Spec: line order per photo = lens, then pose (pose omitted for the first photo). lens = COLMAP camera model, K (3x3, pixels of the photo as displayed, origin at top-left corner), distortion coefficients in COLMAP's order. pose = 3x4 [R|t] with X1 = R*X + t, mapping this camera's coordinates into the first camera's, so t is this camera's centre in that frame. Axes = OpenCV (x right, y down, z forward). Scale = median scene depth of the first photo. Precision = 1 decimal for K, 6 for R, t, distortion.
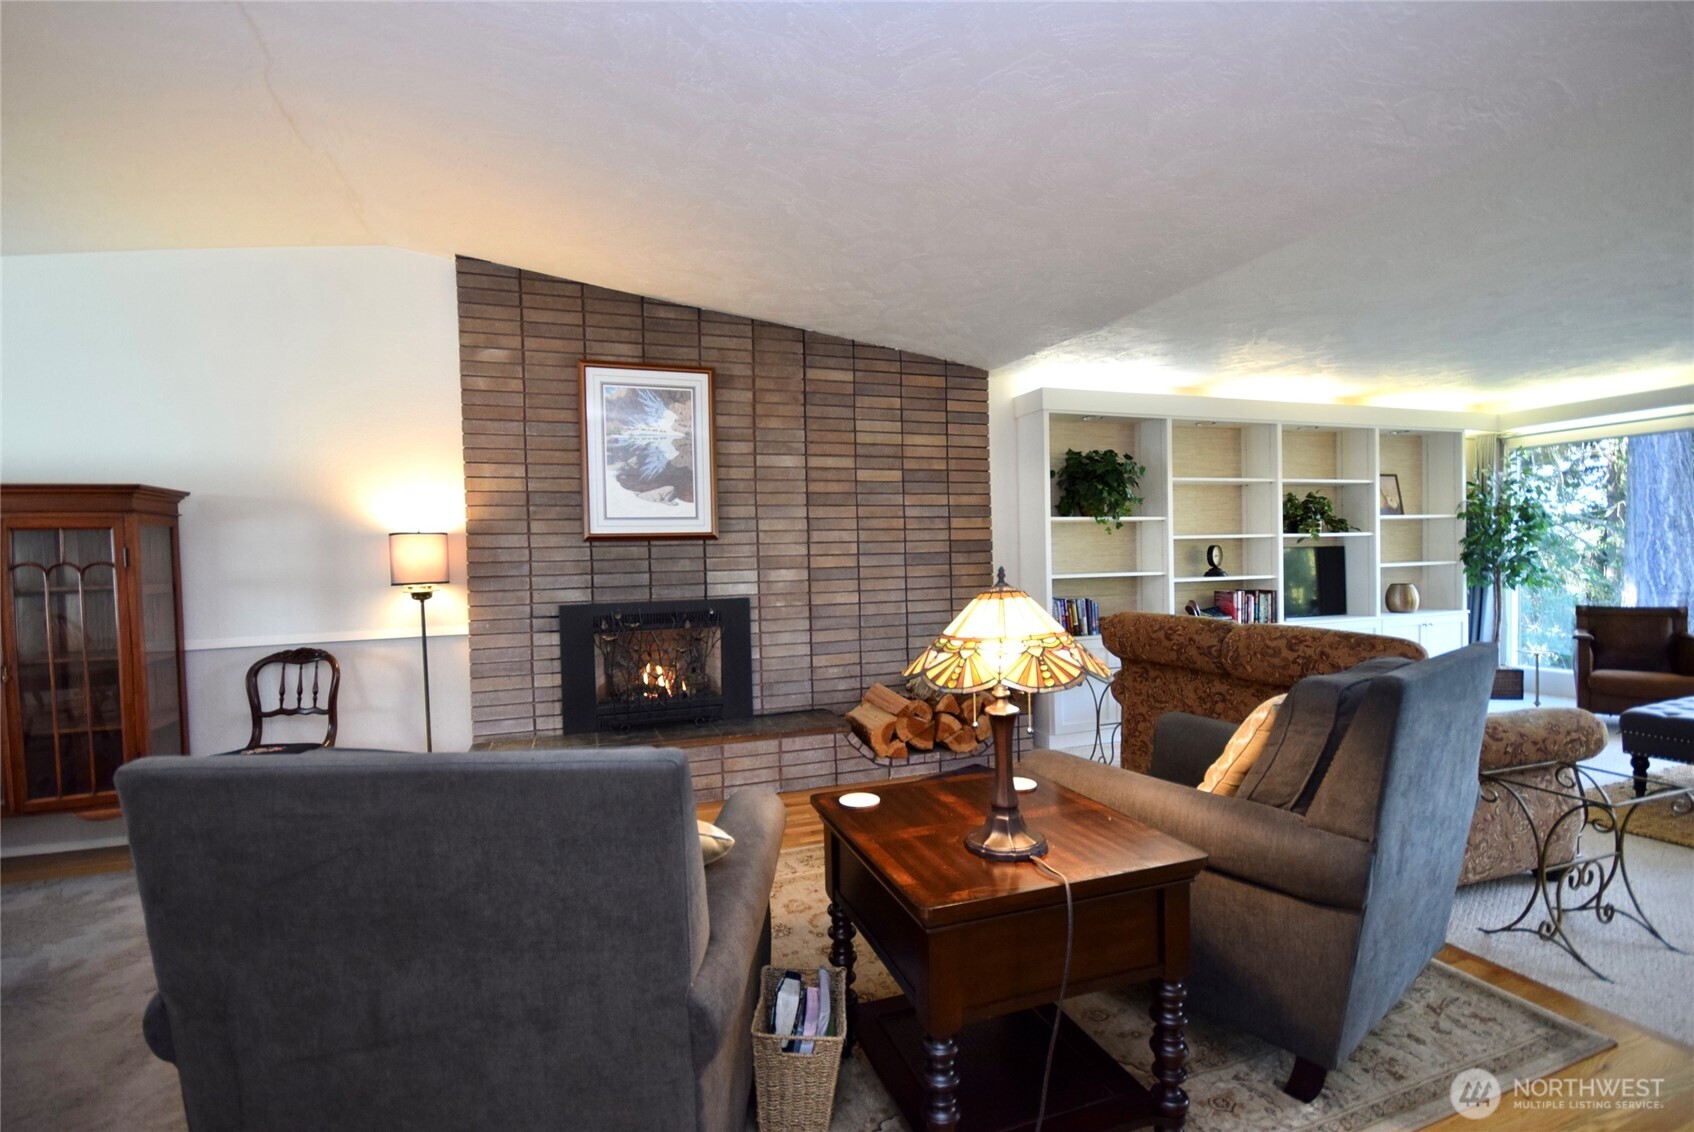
lens RADIAL K [[749.8, 0, 856.4], [0, 749.8, 565.3], [0, 0, 1]] dist [0.005201, -0.003783]
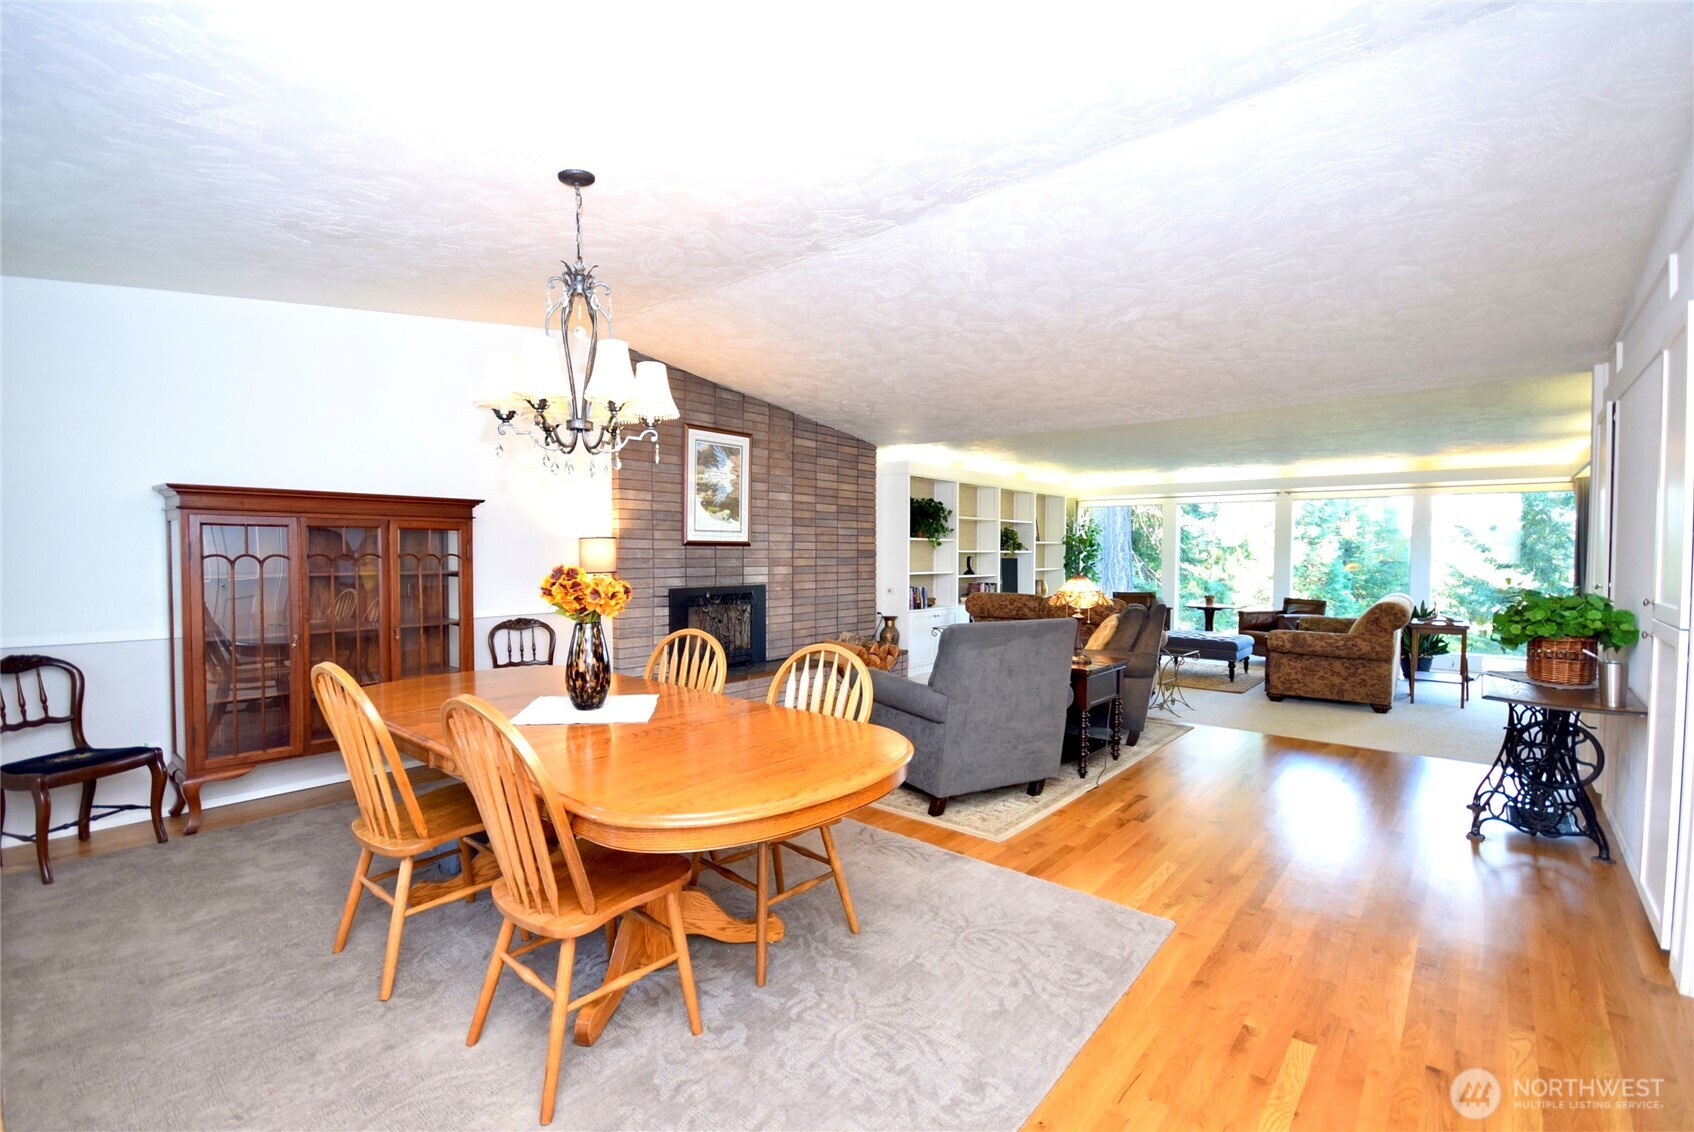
lens RADIAL K [[749.8, 0, 833.4], [0, 749.8, 565.6], [0, 0, 1]] dist [0.005201, -0.003783]
pose [[0.869144, 0.018346, 0.494219, -0.776324], [-0.019713, 0.999803, -0.002448, 0.005325], [-0.494166, -0.007615, 0.869334, -0.402639]]
